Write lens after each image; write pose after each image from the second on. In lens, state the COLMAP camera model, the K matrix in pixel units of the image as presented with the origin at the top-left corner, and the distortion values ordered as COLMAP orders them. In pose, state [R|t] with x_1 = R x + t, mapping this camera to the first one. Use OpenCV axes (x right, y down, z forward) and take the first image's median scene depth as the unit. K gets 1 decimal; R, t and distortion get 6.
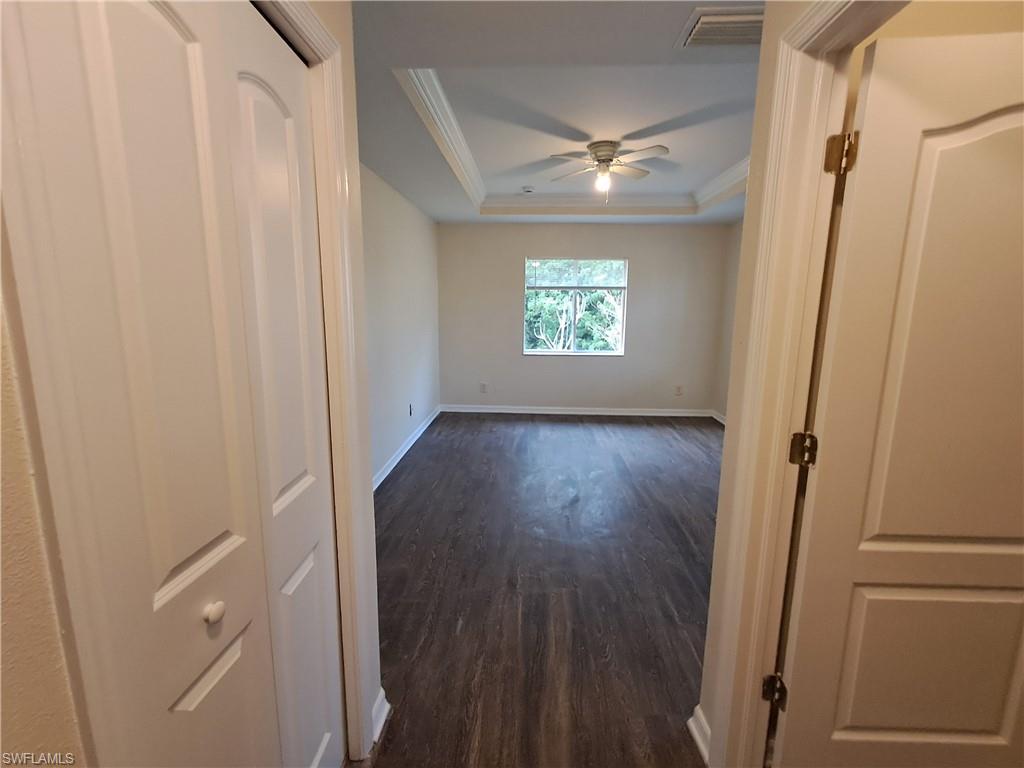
lens RADIAL K [[465.1, 0, 511.9], [0, 465.1, 382.4], [0, 0, 1]] dist [0.002916, 0.006207]
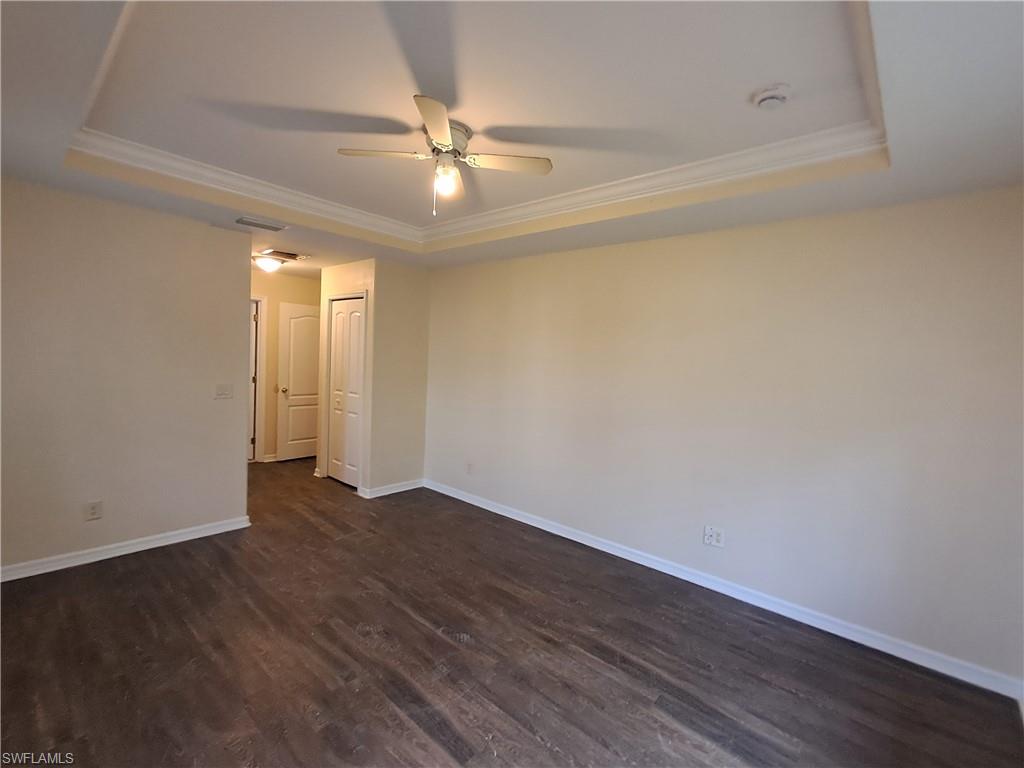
lens RADIAL K [[465.1, 0, 511.9], [0, 465.1, 382.4], [0, 0, 1]] dist [0.002916, 0.006207]
pose [[-0.628932, 0.009304, -0.777405, 0.688927], [-0.186215, 0.969020, 0.162248, -0.302044], [0.754830, 0.246808, -0.607715, 1.631172]]
